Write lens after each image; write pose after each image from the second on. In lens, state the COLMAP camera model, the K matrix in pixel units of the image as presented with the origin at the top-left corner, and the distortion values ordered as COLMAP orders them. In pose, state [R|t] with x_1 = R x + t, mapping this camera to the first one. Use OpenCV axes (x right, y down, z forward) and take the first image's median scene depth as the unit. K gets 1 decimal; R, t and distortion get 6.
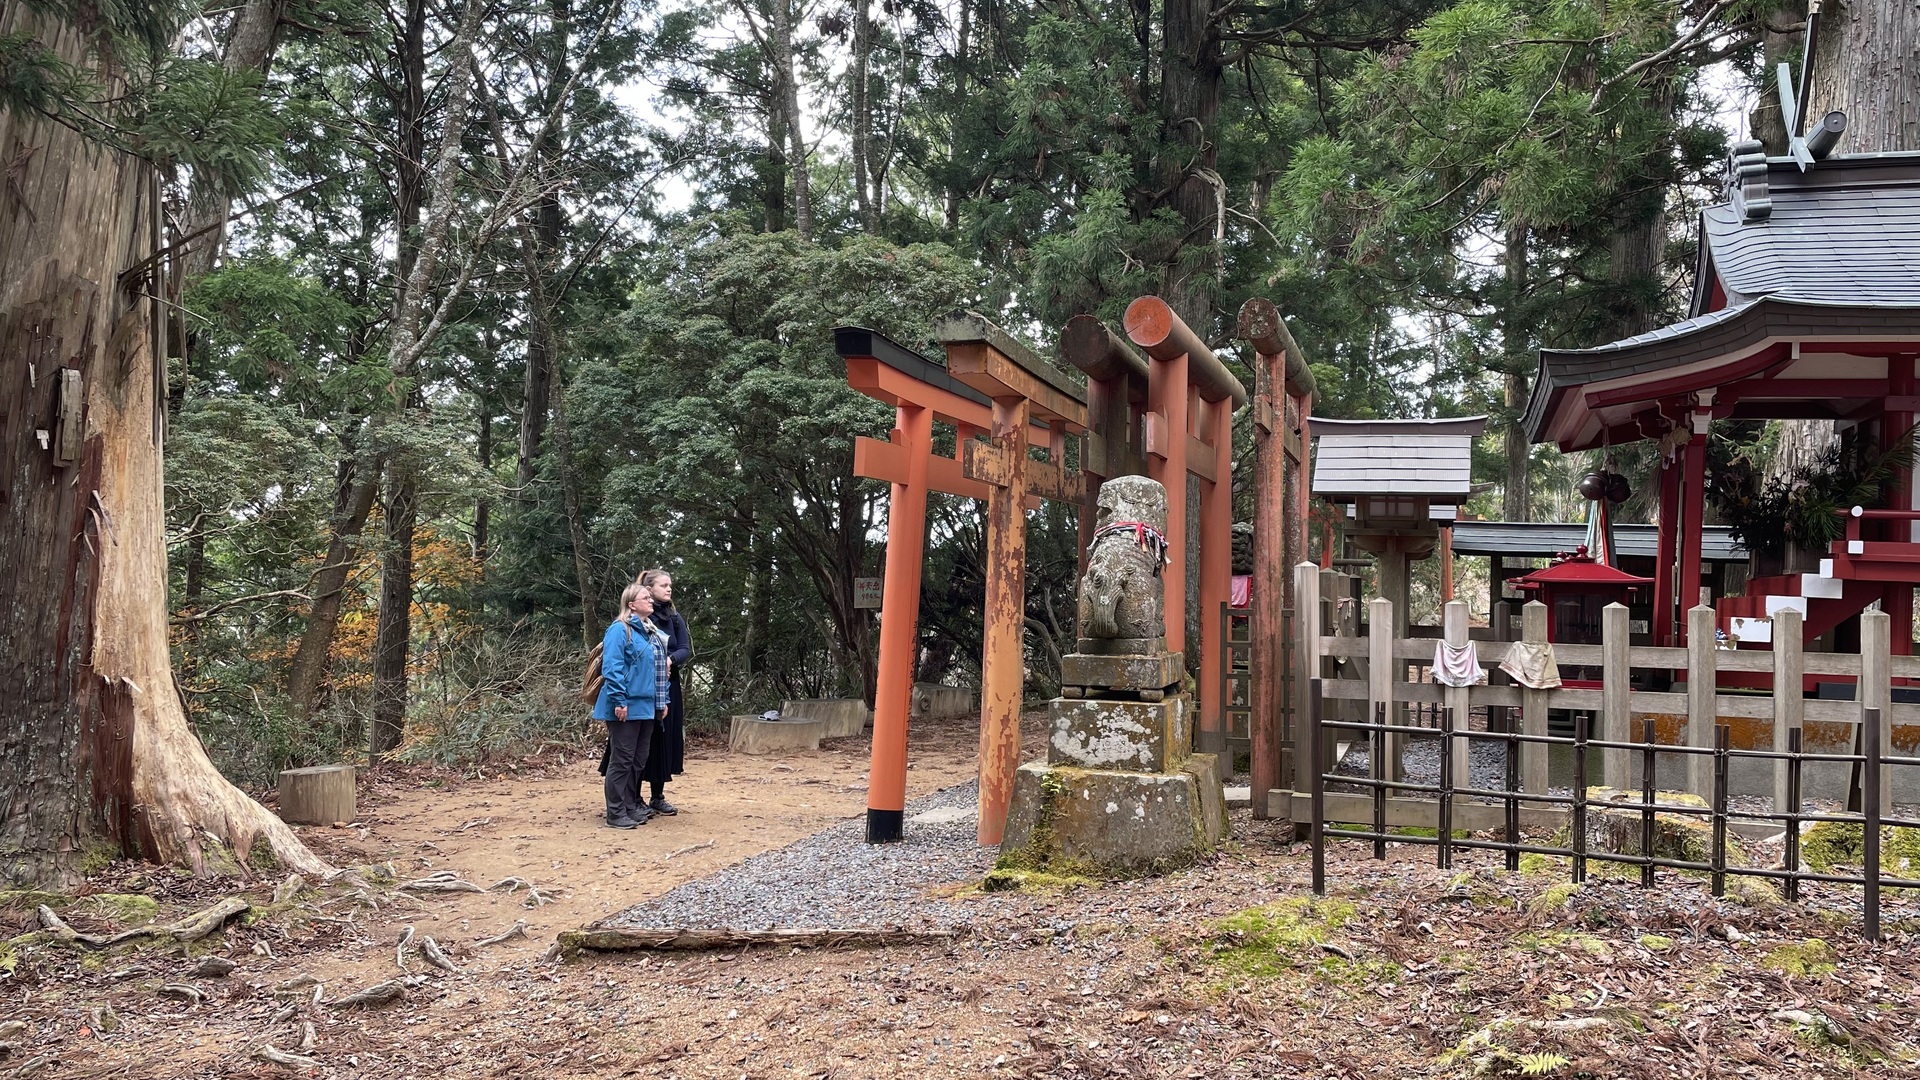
lens RADIAL K [[1482.8, 0, 960.0], [0, 1482.8, 540.0], [0, 0, 1]] dist [0.111471, -0.182043]
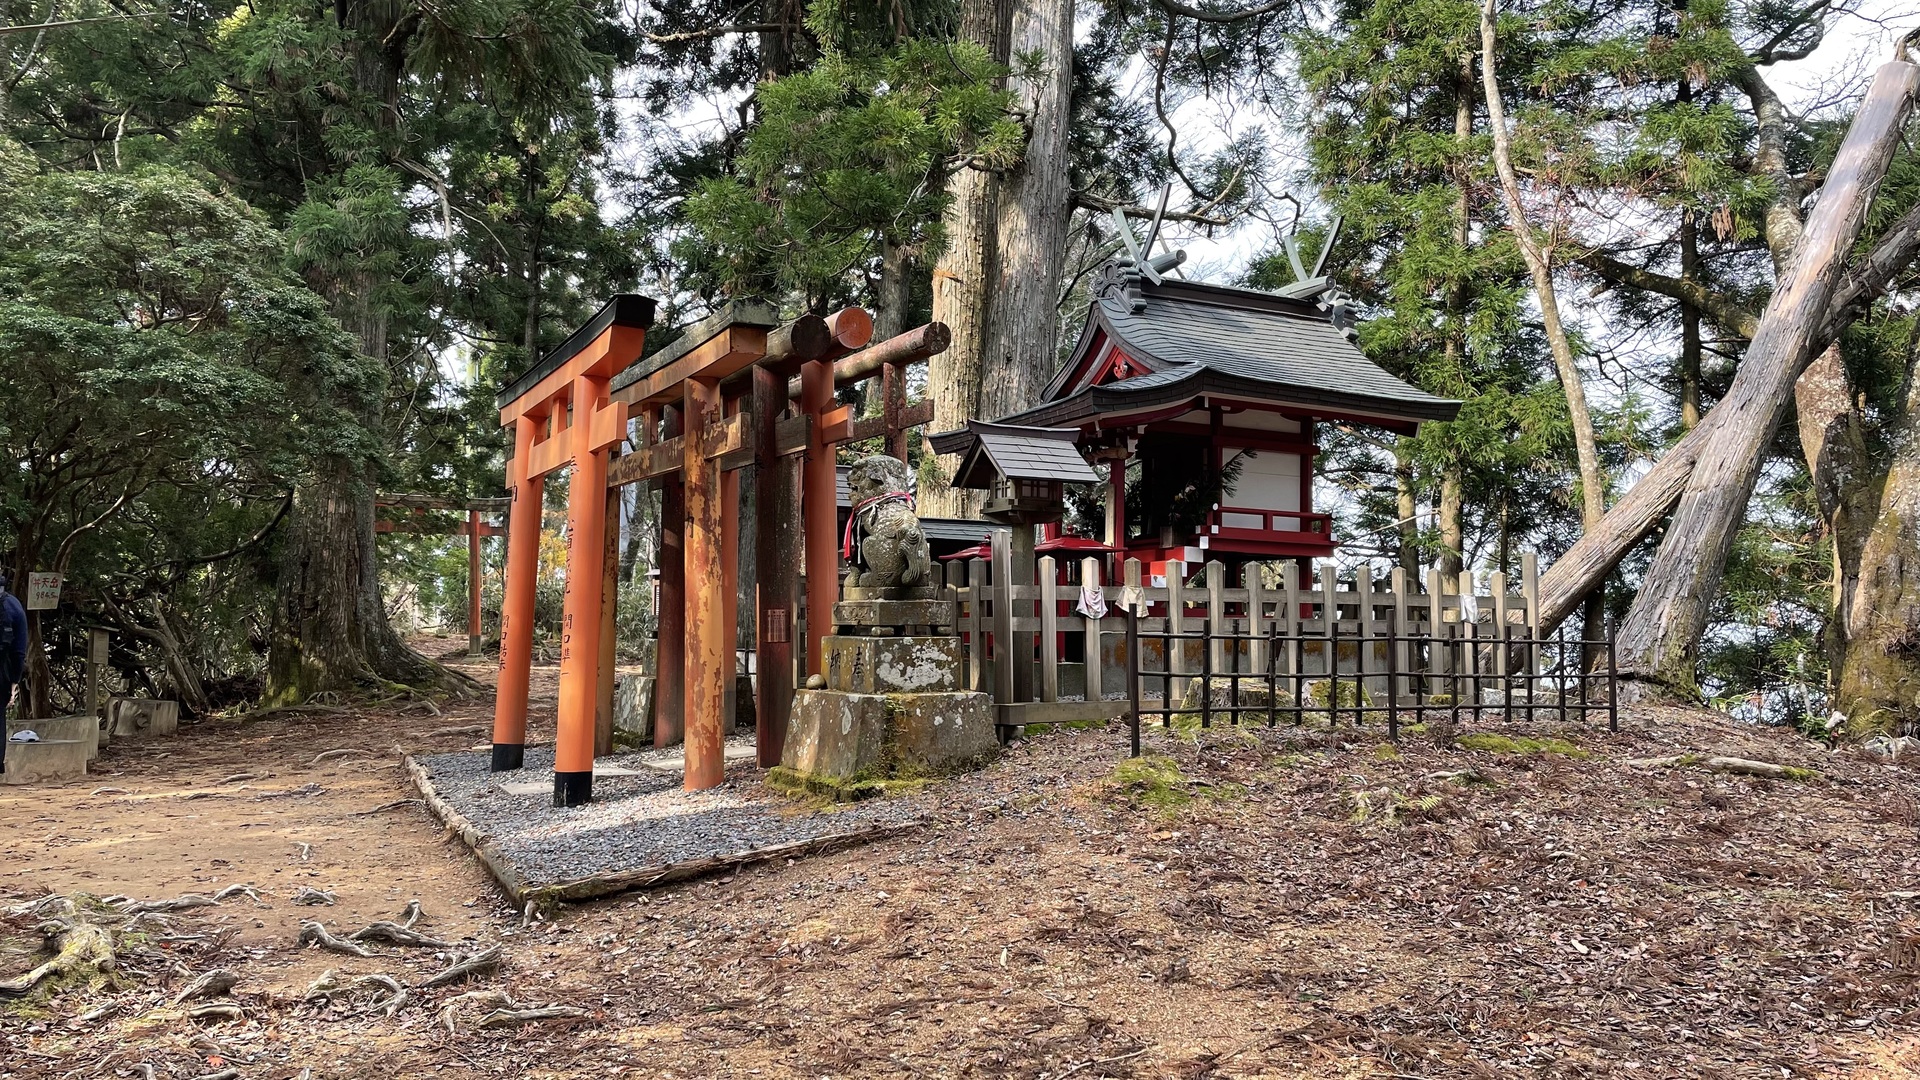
lens RADIAL K [[1482.8, 0, 960.0], [0, 1482.8, 540.0], [0, 0, 1]] dist [0.111471, -0.182043]
pose [[0.679930, 0.021269, 0.732969, -0.777915], [-0.005797, 0.999704, -0.023632, 0.057737], [-0.733254, 0.011819, 0.679852, 0.144367]]
